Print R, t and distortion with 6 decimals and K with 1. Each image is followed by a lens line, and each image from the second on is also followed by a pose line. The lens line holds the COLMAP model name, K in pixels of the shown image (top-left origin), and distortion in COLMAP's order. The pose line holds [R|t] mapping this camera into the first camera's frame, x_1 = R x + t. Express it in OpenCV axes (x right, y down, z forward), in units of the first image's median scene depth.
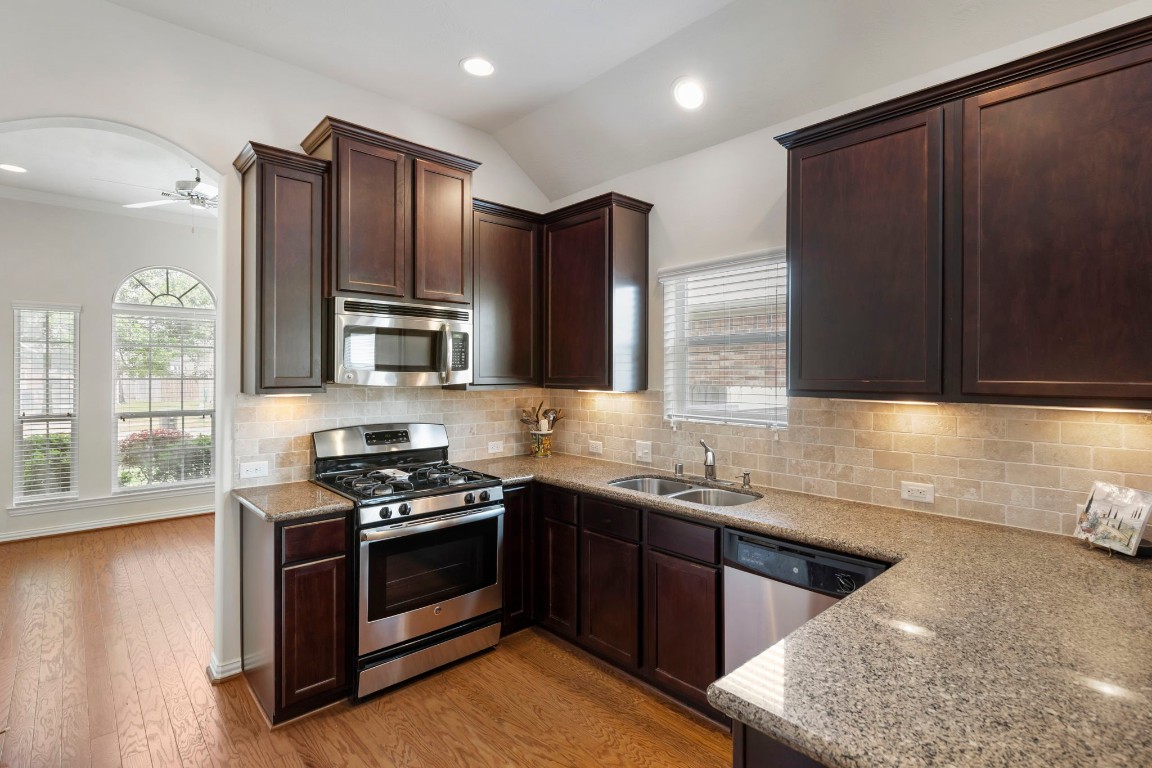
lens RADIAL K [[554.6, 0, 576.2], [0, 554.6, 372.1], [0, 0, 1]] dist [-0.001867, 0.000292]
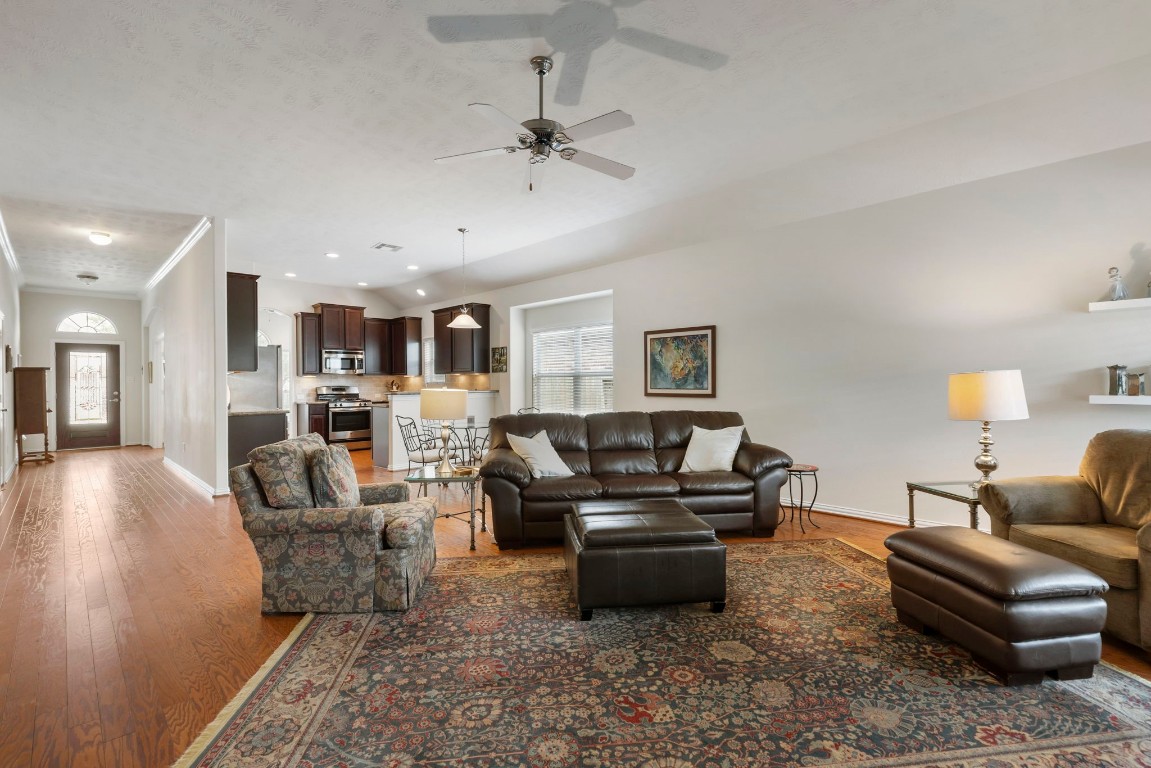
lens RADIAL K [[524.0, 0, 576.7], [0, 524.0, 381.4], [0, 0, 1]] dist [0.007767, -0.001017]
pose [[0.999429, -0.013194, 0.031106, 1.162761], [0.013237, 0.999912, -0.001171, 0.104325], [-0.031087, 0.001582, 0.999515, -2.581631]]
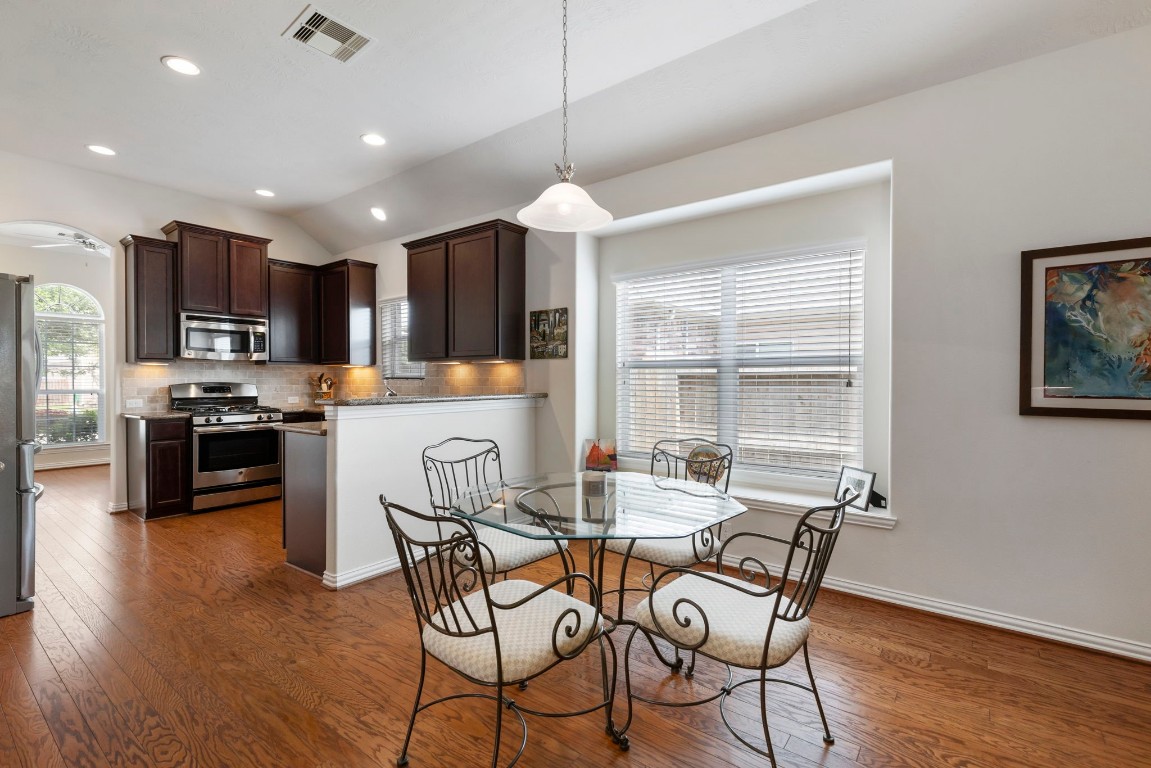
lens RADIAL K [[524.0, 0, 573.8], [0, 524.0, 381.7], [0, 0, 1]] dist [0.007767, -0.001017]
pose [[0.985978, -0.007082, 0.166726, 0.605981], [0.006176, 0.999963, 0.005952, 0.101793], [-0.166762, -0.004839, 0.985985, -1.034153]]
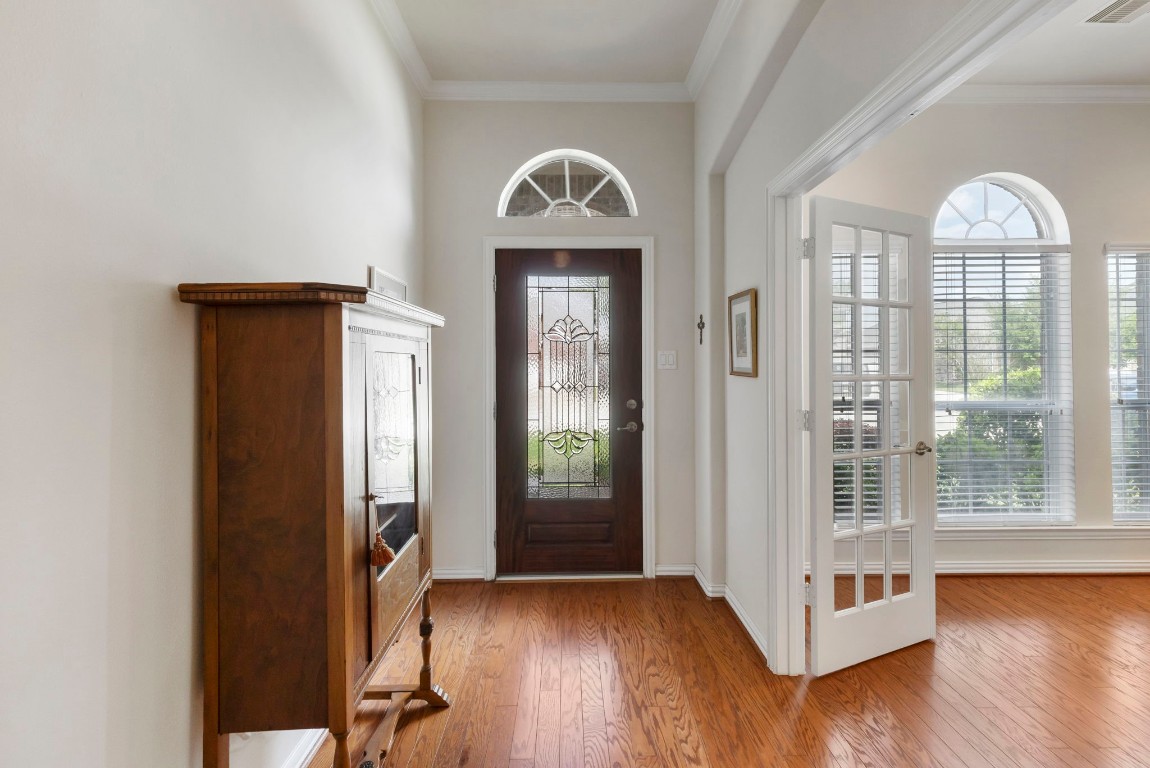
lens RADIAL K [[523.6, 0, 581.7], [0, 523.6, 344.9], [0, 0, 1]] dist [0.007767, -0.001017]
pose [[0.745097, -0.010777, -0.666869, -1.440947], [0.006258, 0.999938, -0.009168, 0.016192], [0.666927, 0.002658, 0.745118, 0.487289]]
